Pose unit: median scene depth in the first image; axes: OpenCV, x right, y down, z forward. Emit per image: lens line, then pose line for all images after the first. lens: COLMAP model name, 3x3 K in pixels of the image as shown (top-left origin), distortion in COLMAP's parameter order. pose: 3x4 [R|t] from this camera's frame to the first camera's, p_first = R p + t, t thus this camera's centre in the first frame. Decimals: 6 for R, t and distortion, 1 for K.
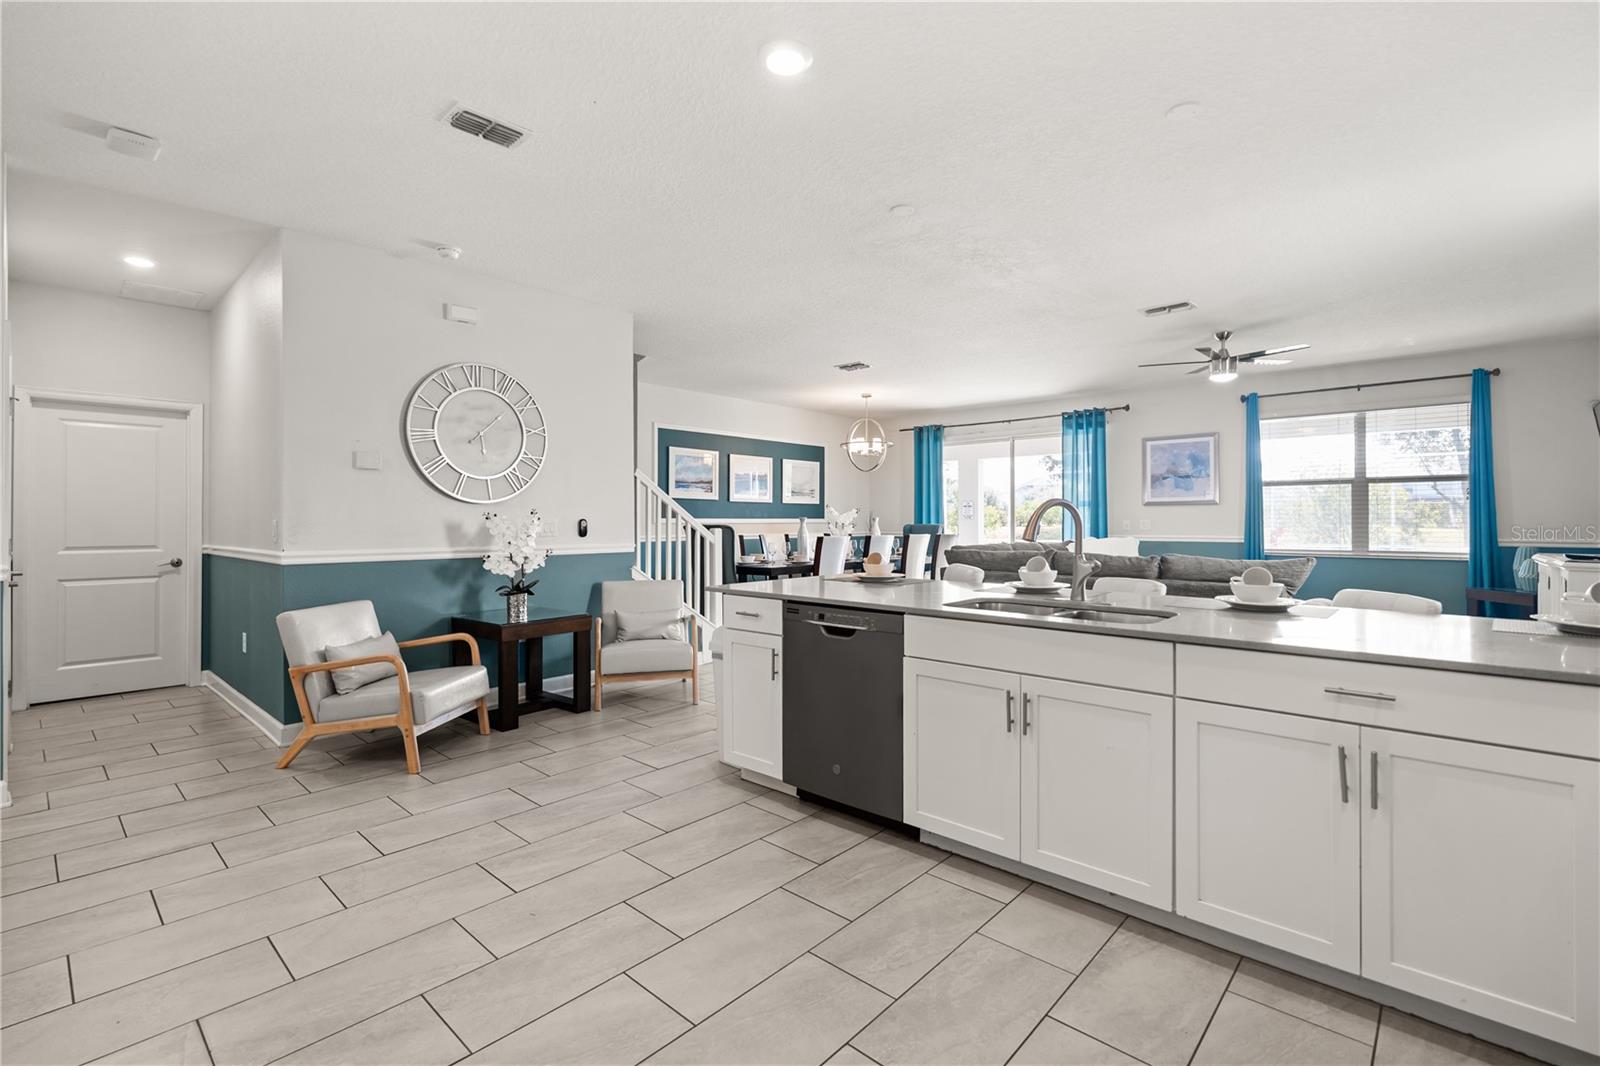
lens RADIAL K [[707.8, 0, 810.5], [0, 707.8, 523.4], [0, 0, 1]] dist [-0.011735, 0.003320]
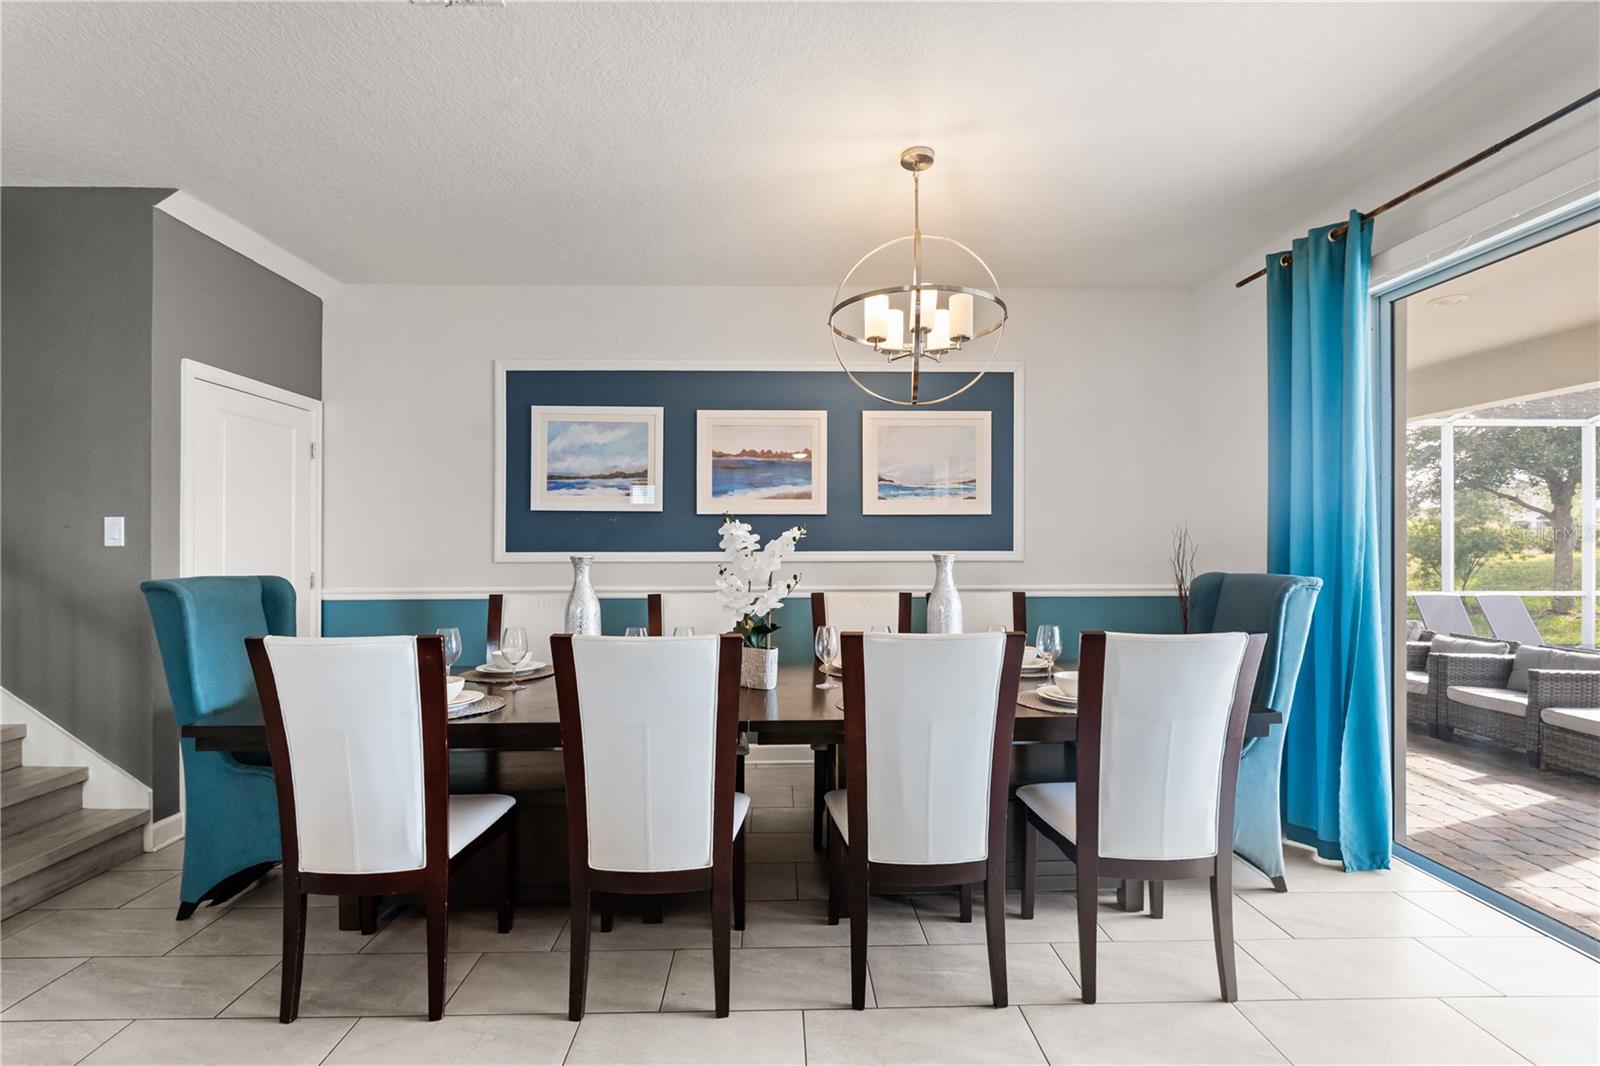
lens RADIAL K [[707.8, 0, 794.4], [0, 707.8, 539.1], [0, 0, 1]] dist [-0.011735, 0.003320]
pose [[0.690667, -0.001892, -0.723171, 0.278575], [-0.002359, 0.999985, -0.004870, -0.013603], [0.723169, 0.005070, 0.690652, 0.778701]]
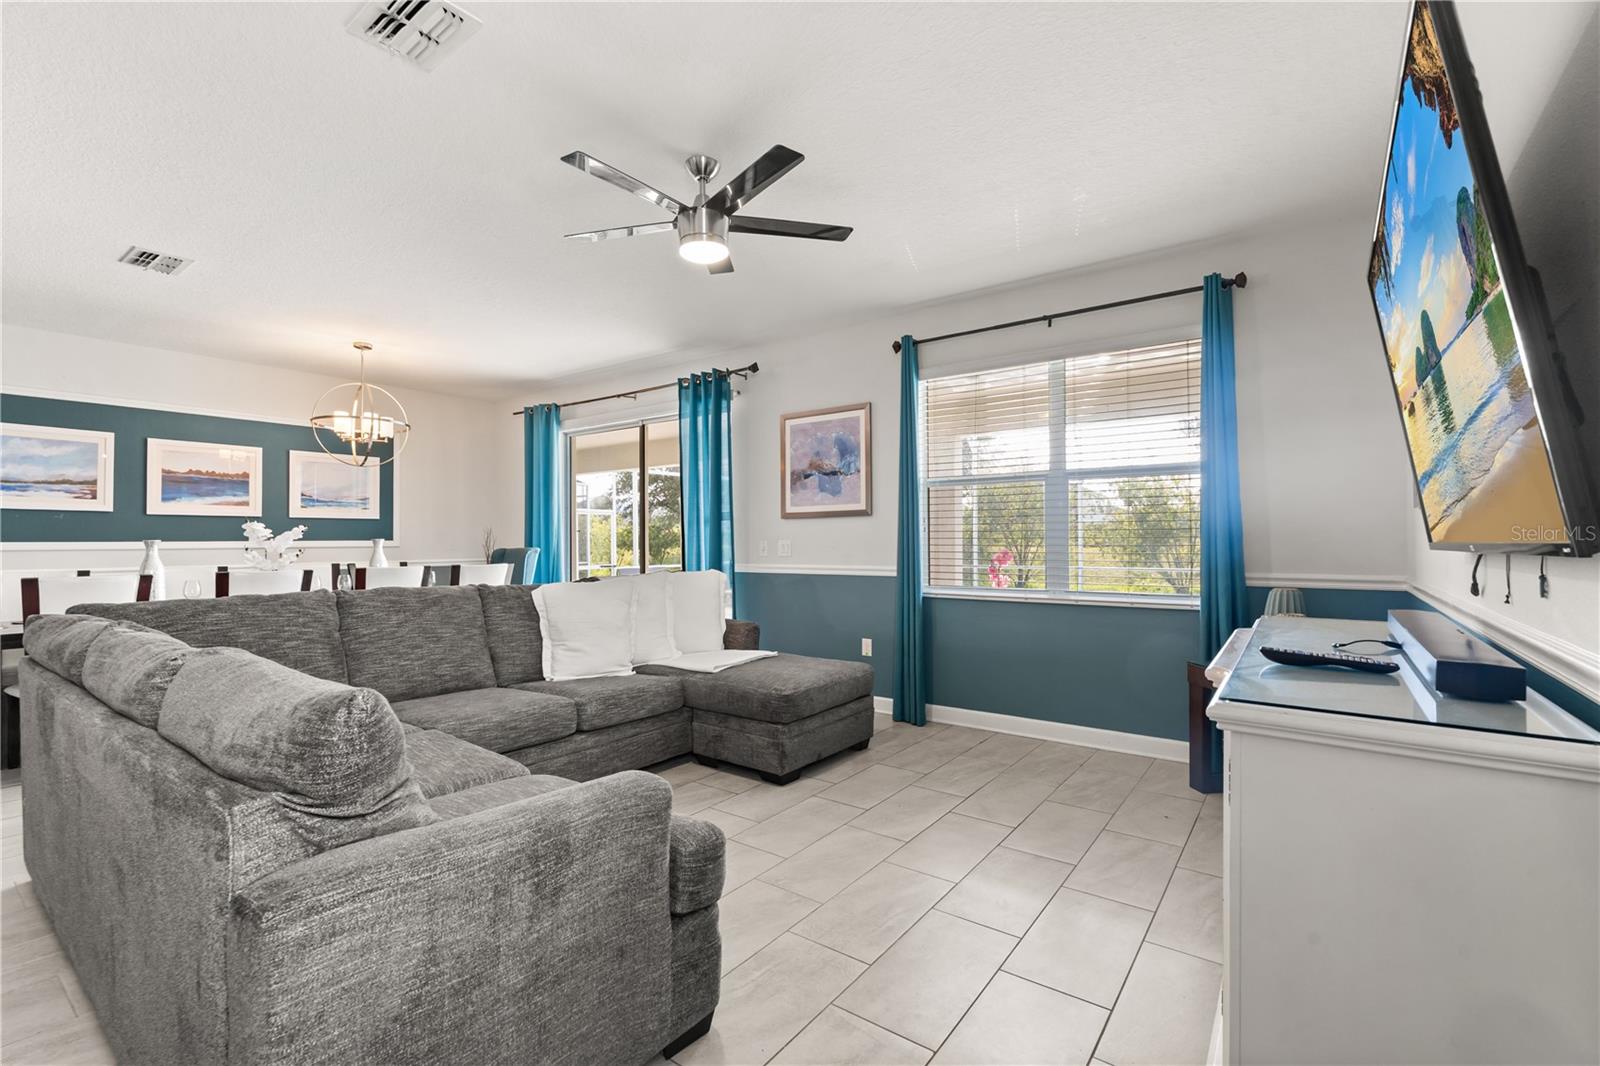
lens RADIAL K [[707.8, 0, 795.4], [0, 707.8, 538.4], [0, 0, 1]] dist [-0.011735, 0.003320]
pose [[0.994939, -0.004735, 0.100373, 0.418147], [0.005420, 0.999964, -0.006556, -0.002737], [-0.100338, 0.007067, 0.994928, 0.349953]]
